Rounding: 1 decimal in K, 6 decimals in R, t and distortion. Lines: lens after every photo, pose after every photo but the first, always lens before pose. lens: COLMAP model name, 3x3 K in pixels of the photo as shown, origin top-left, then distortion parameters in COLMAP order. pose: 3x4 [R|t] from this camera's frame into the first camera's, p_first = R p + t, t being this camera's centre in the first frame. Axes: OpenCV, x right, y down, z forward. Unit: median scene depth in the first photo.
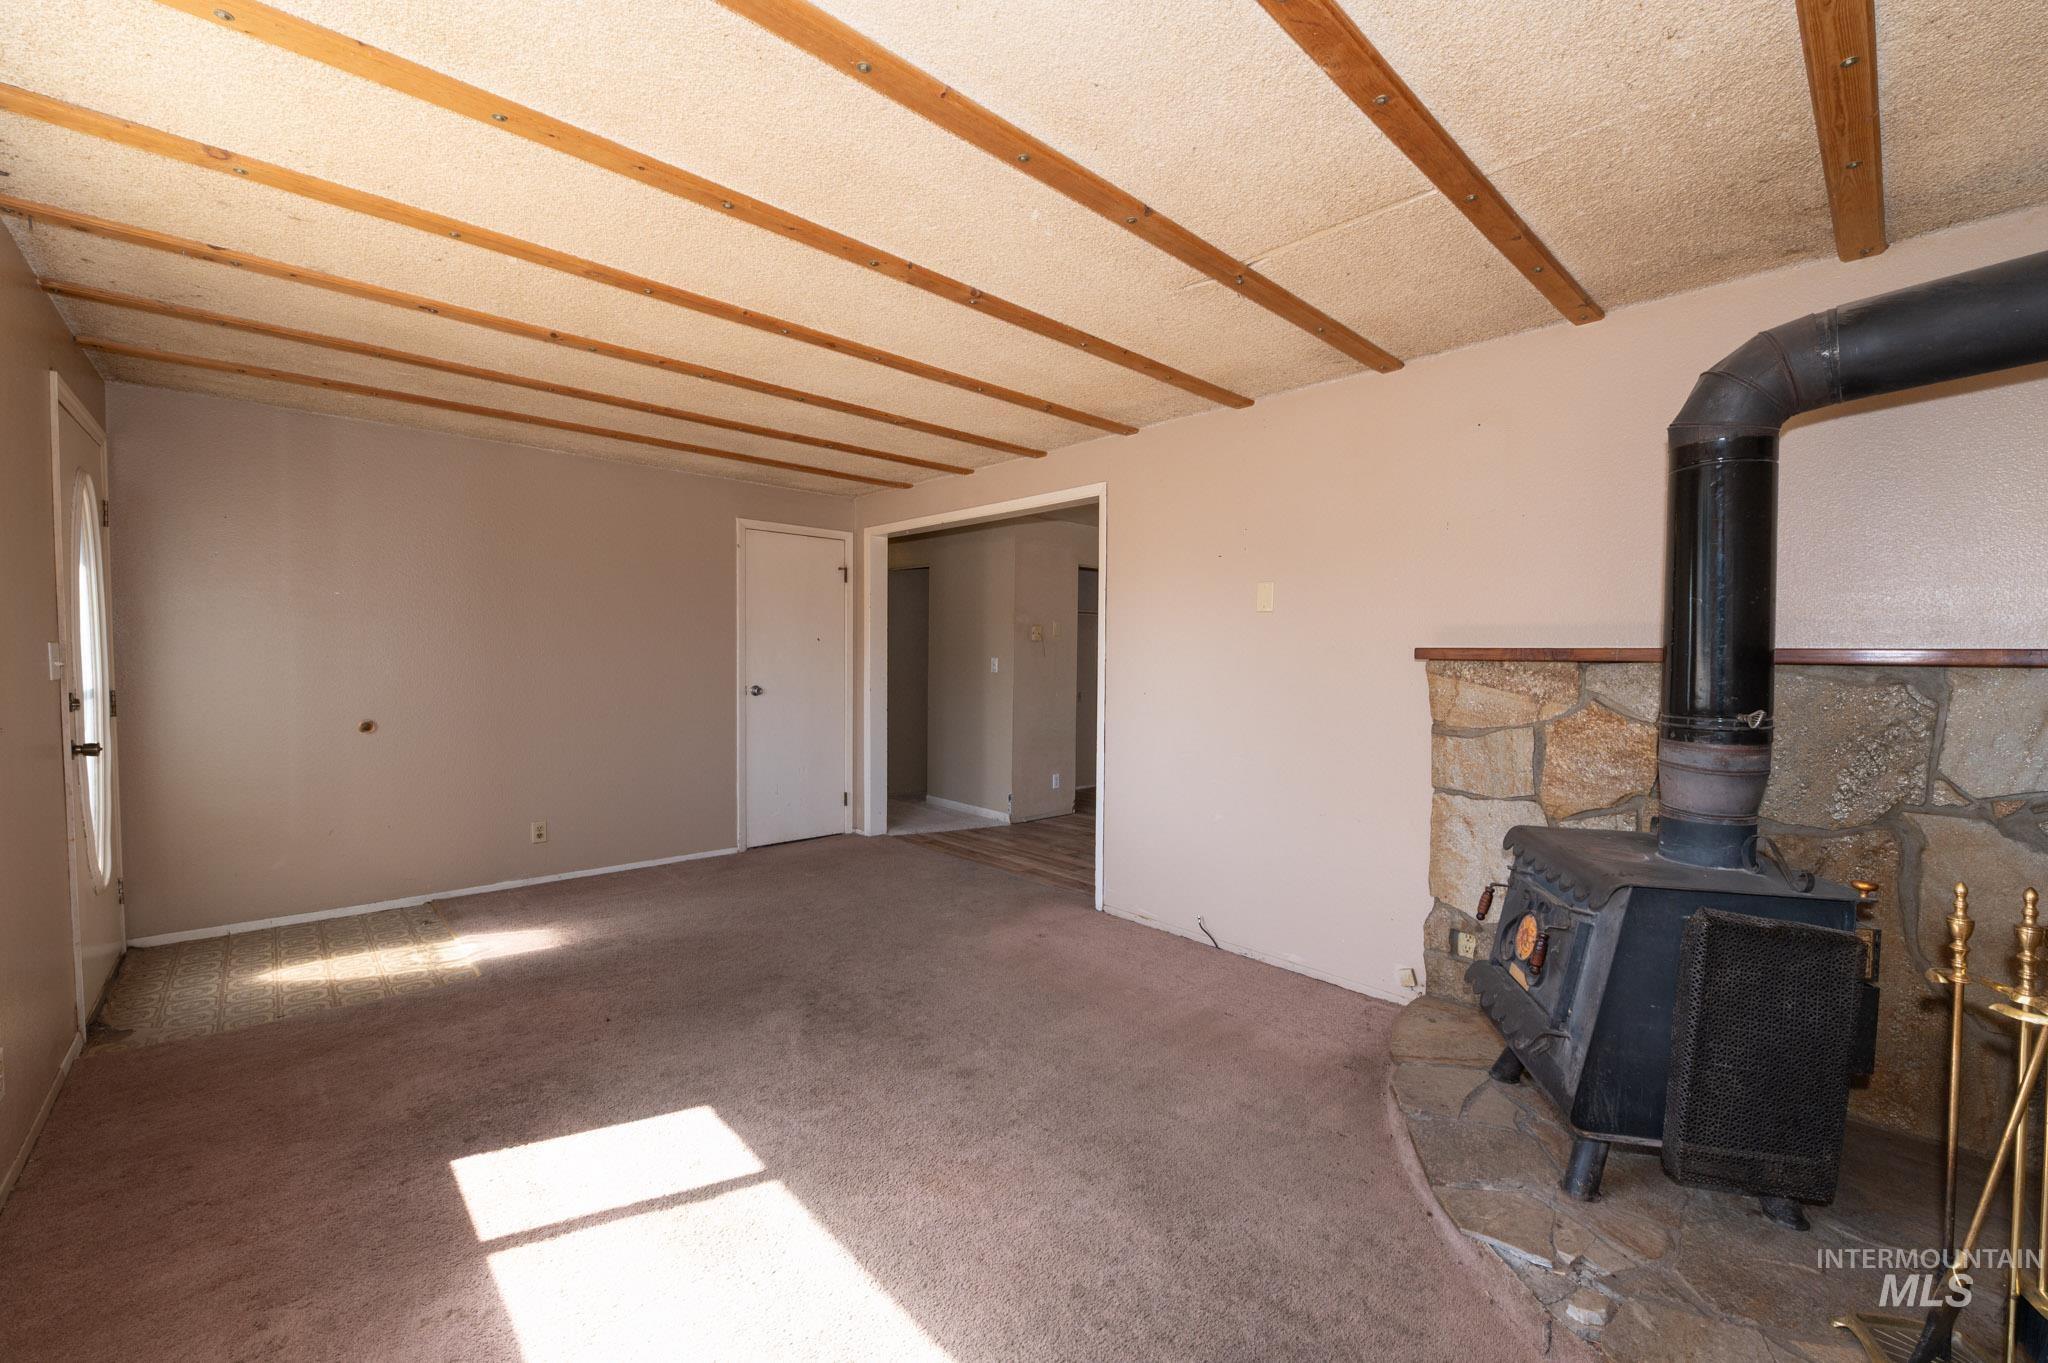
lens RADIAL K [[829.4, 0, 1033.5], [0, 829.4, 677.4], [0, 0, 1]] dist [-0.001792, -0.000138]
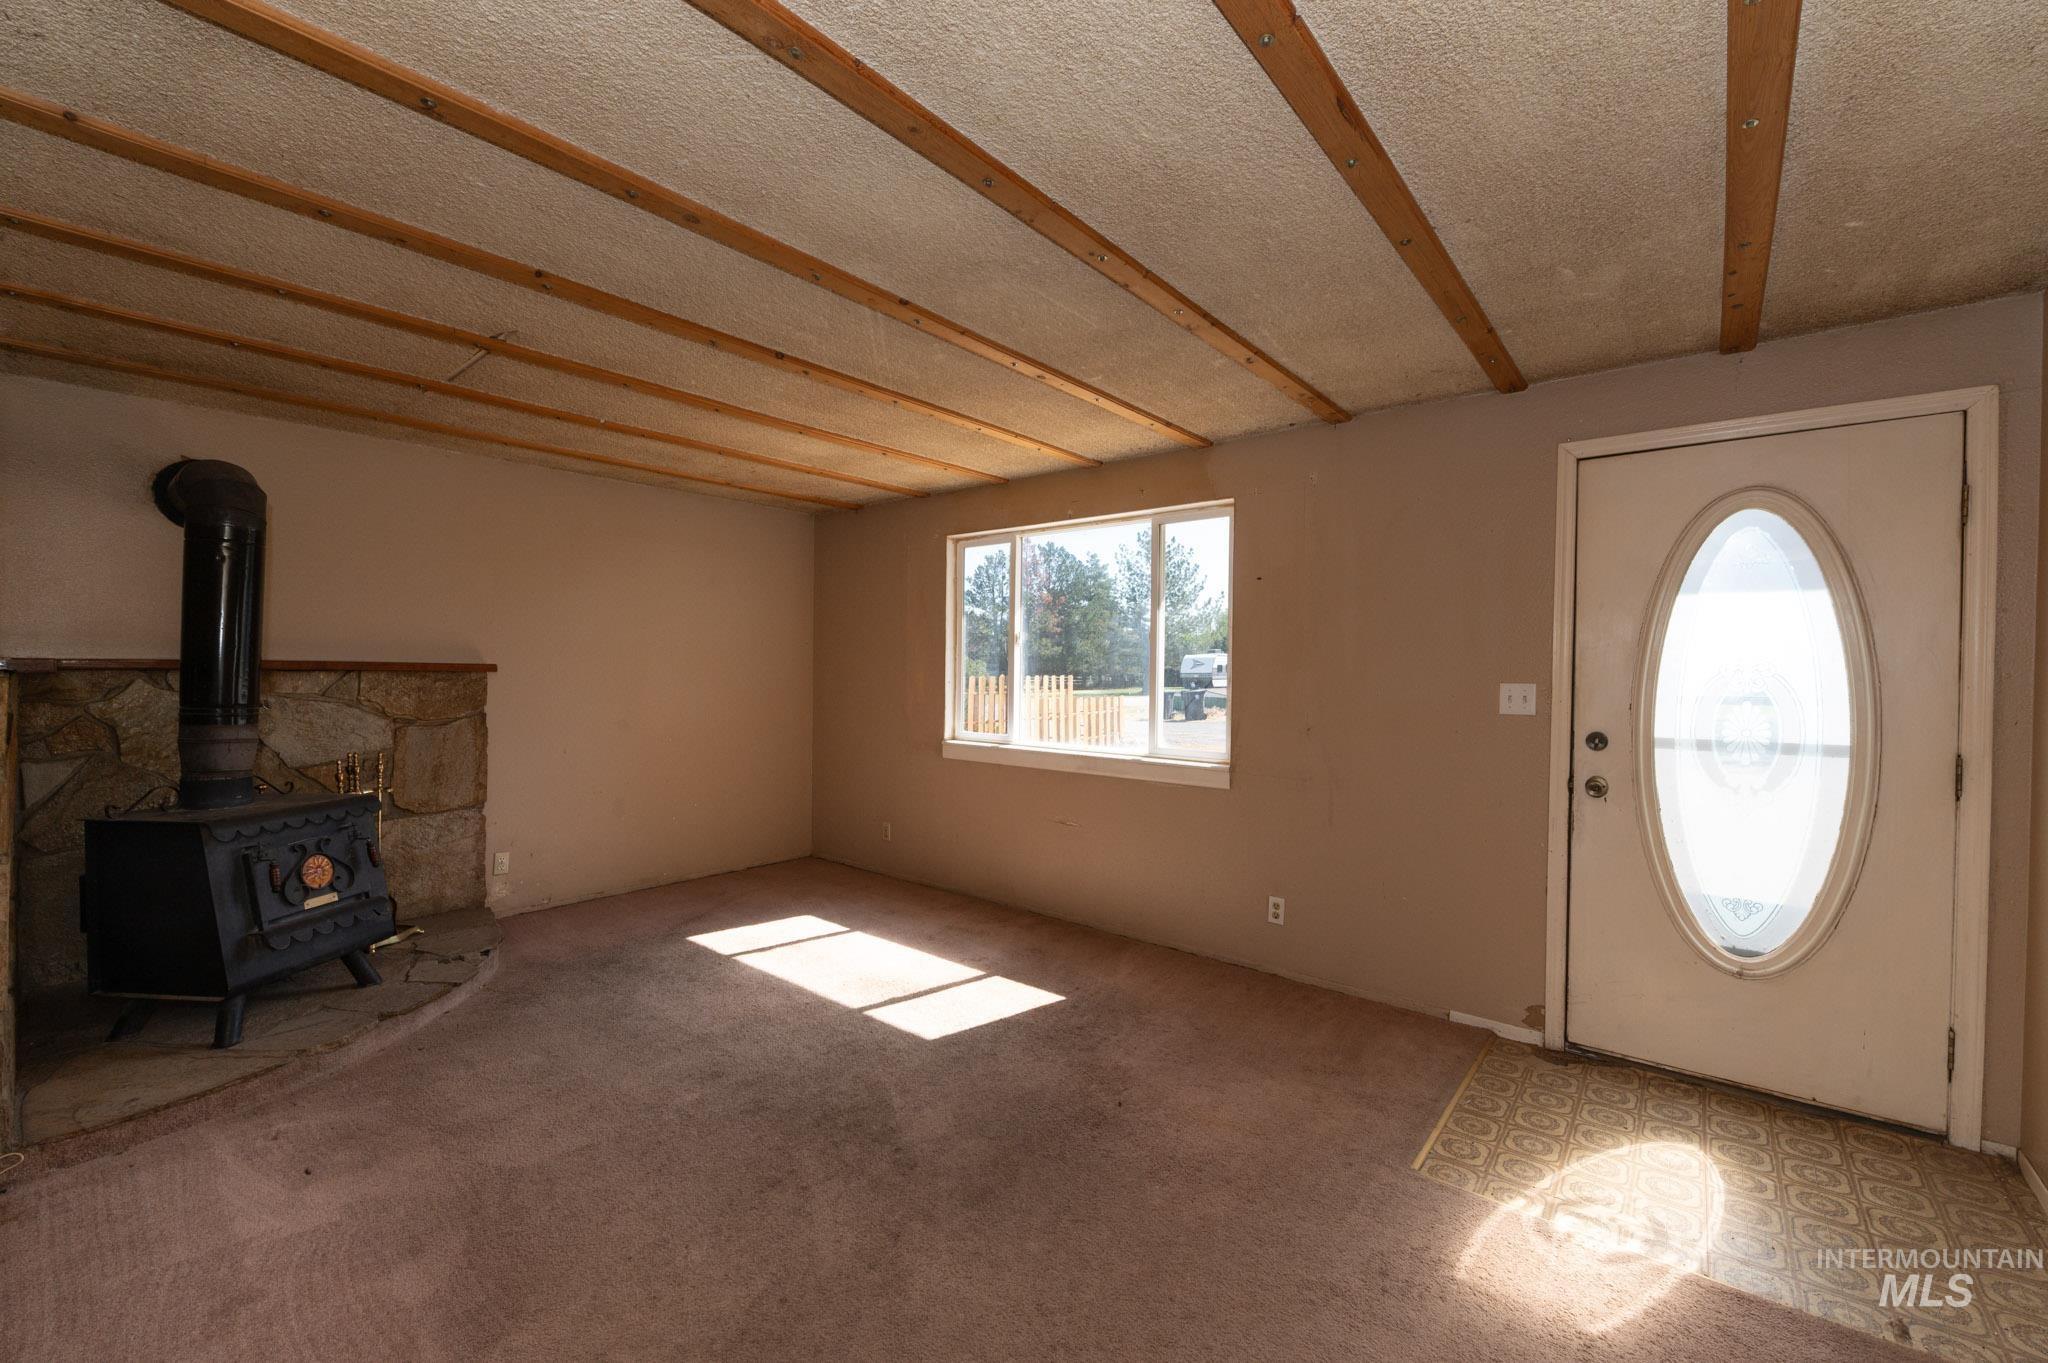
lens RADIAL K [[829.4, 0, 1007.5], [0, 829.4, 672.7], [0, 0, 1]] dist [-0.001792, -0.000138]
pose [[-0.994530, -0.016718, -0.103107, -0.291666], [-0.019472, 0.999478, 0.025762, -0.058810], [0.102622, 0.027629, -0.994337, 1.802748]]
